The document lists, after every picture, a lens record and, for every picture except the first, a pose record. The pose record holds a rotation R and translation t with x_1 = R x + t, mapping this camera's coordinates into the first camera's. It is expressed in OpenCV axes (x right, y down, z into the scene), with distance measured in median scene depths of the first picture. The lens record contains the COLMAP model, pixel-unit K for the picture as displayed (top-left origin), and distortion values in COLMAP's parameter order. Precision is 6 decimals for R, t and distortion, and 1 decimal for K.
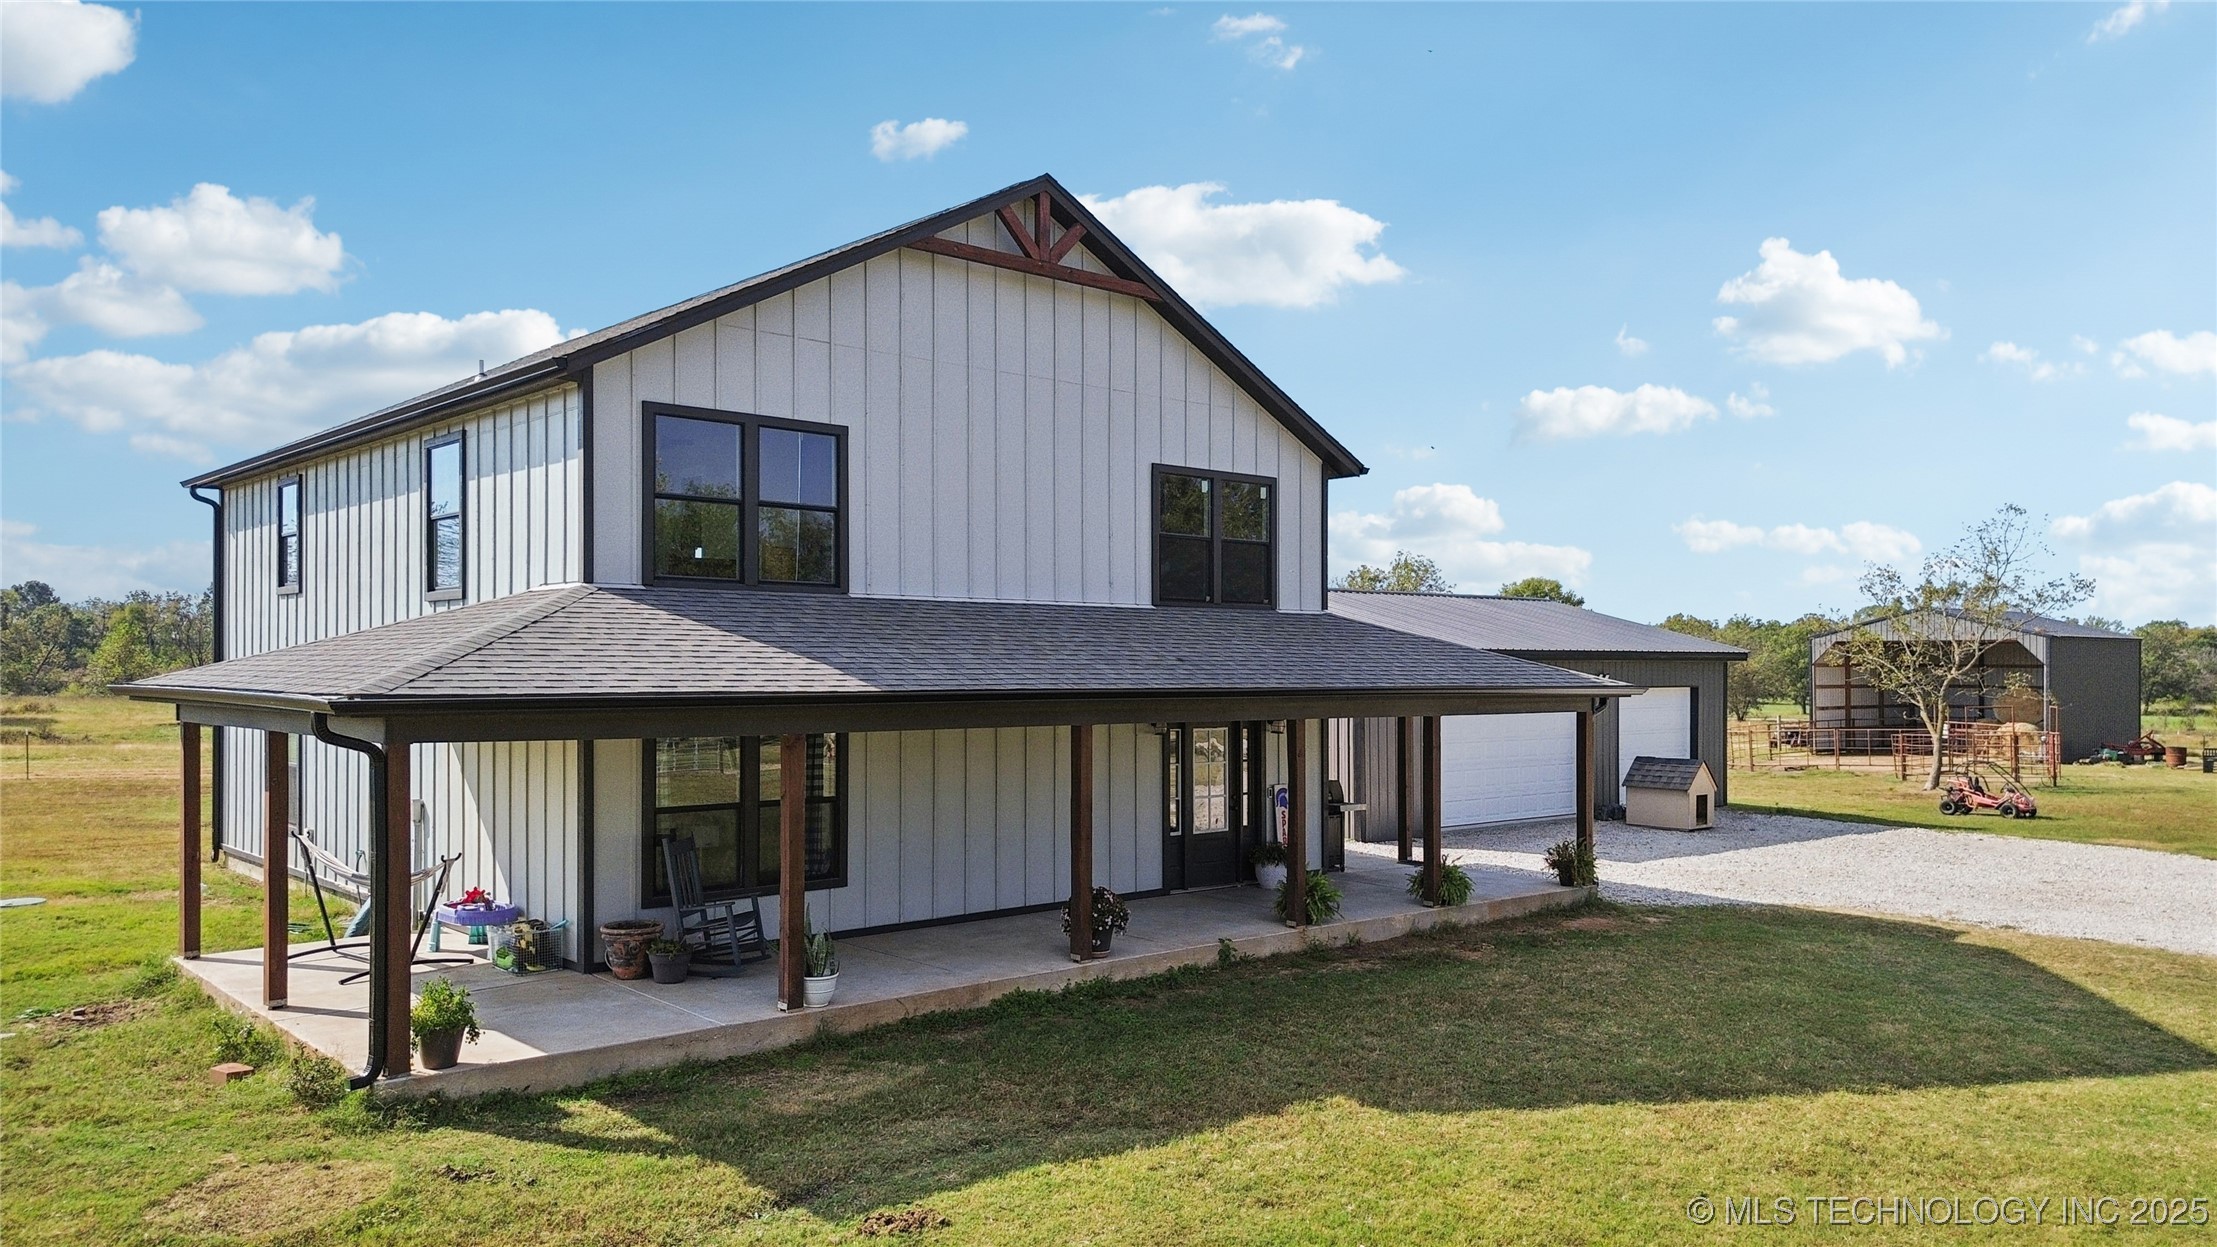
lens RADIAL K [[1627.6, 0, 1116.3], [0, 1627.6, 670.0], [0, 0, 1]] dist [0.062474, -0.043429]
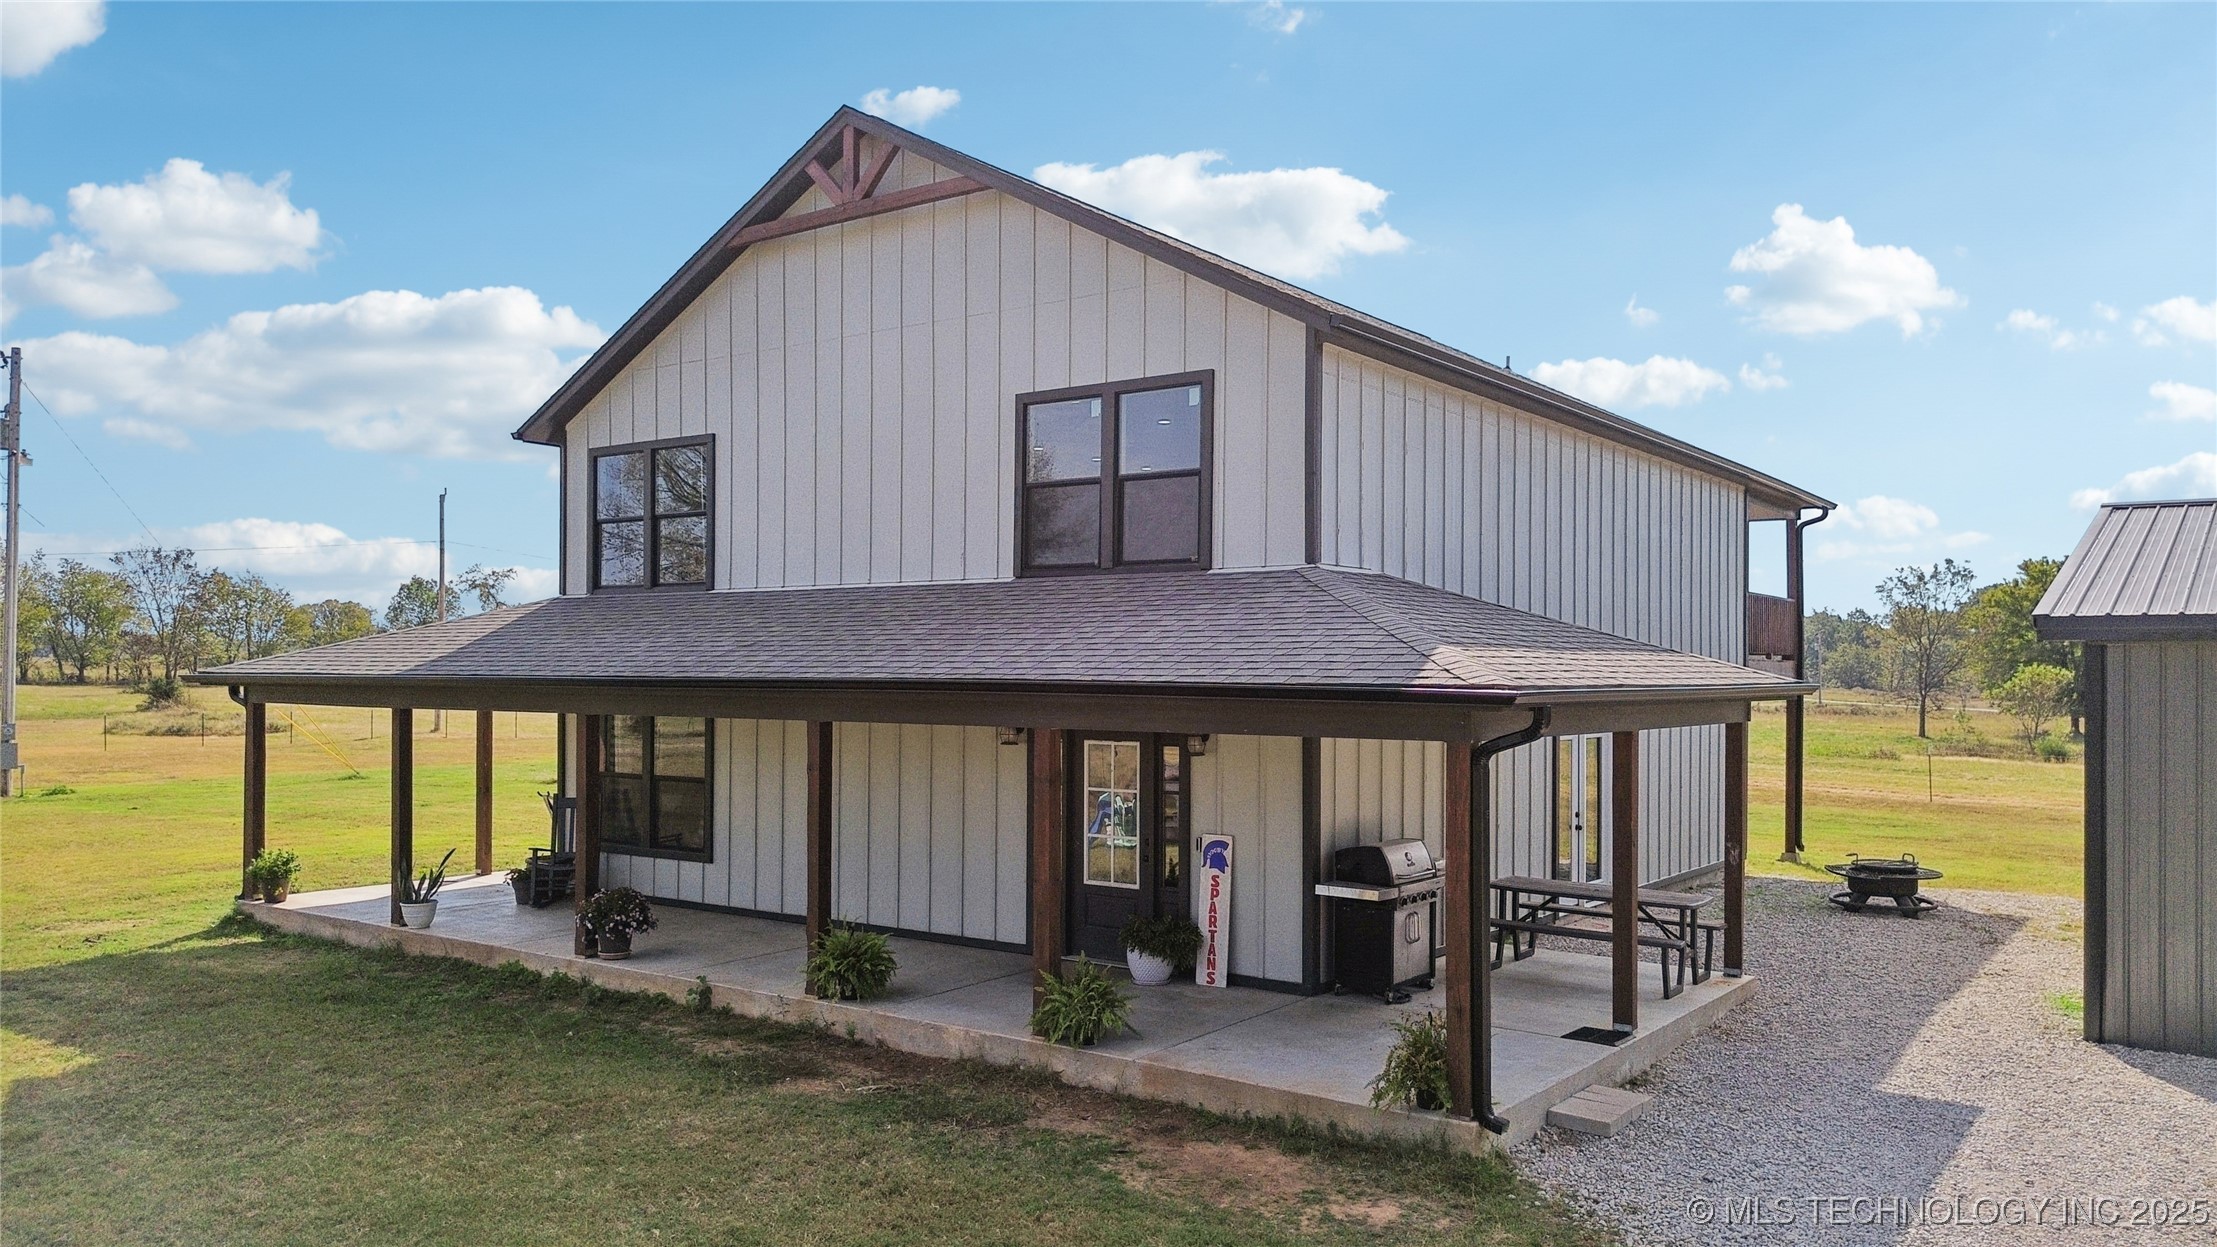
lens RADIAL K [[1627.6, 0, 1116.3], [0, 1627.6, 670.0], [0, 0, 1]] dist [0.062474, -0.043429]
pose [[0.180790, -0.006340, -0.983501, 0.918087], [-0.004429, 0.999964, -0.007260, 0.012339], [0.983512, 0.005669, 0.180755, 1.042967]]
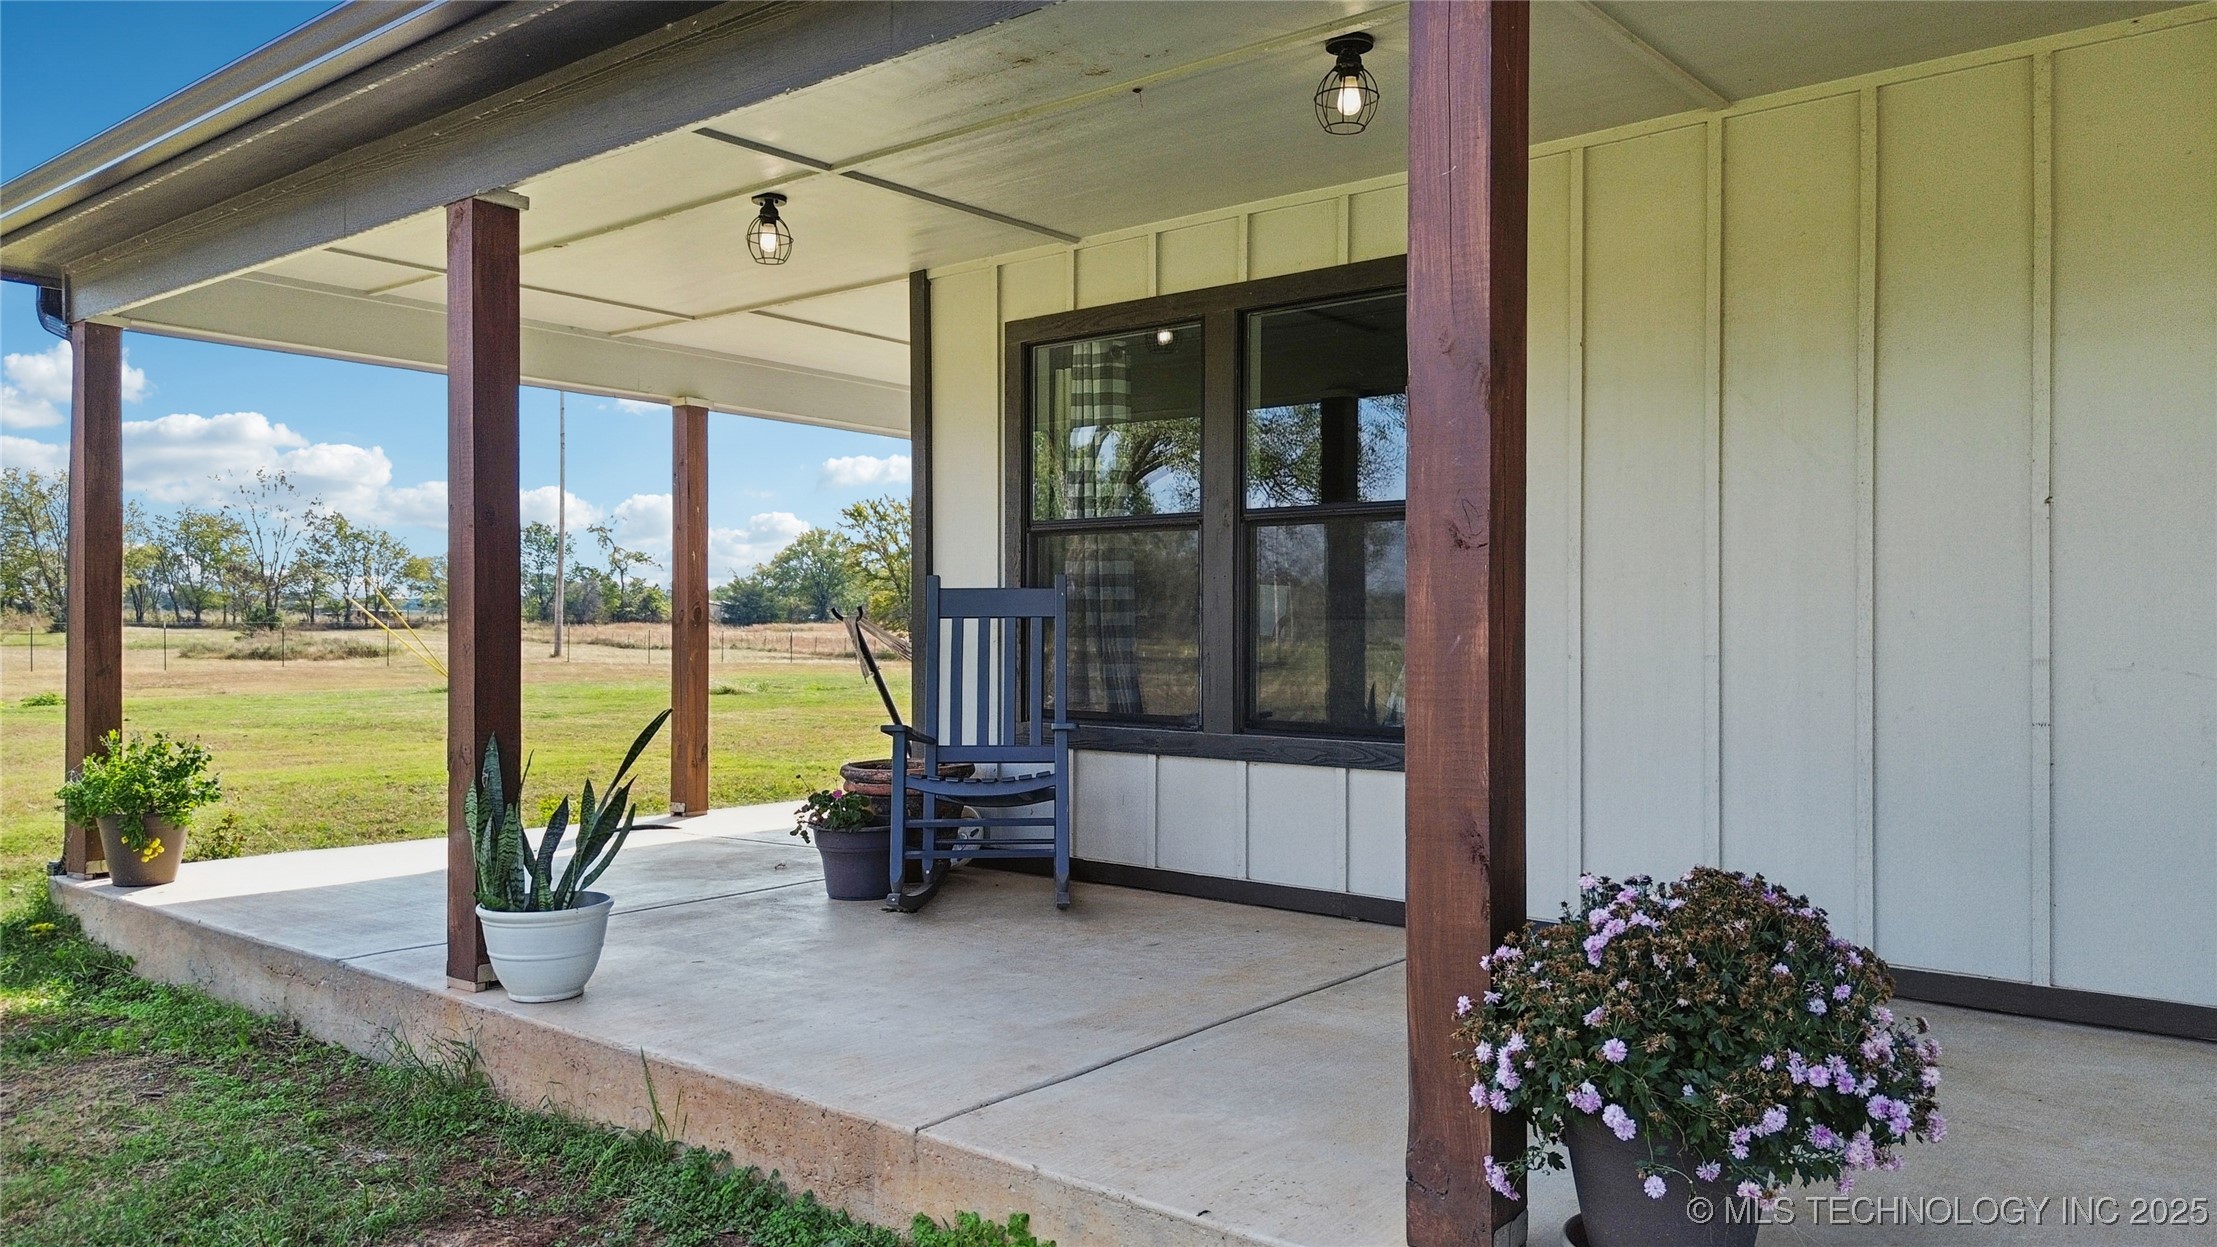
lens RADIAL K [[1627.6, 0, 1116.3], [0, 1627.6, 670.0], [0, 0, 1]] dist [0.062474, -0.043429]
pose [[0.118799, 0.018663, -0.992743, 0.136226], [-0.003267, 0.999825, 0.018405, 0.104467], [0.992913, 0.001057, 0.118840, 0.868847]]
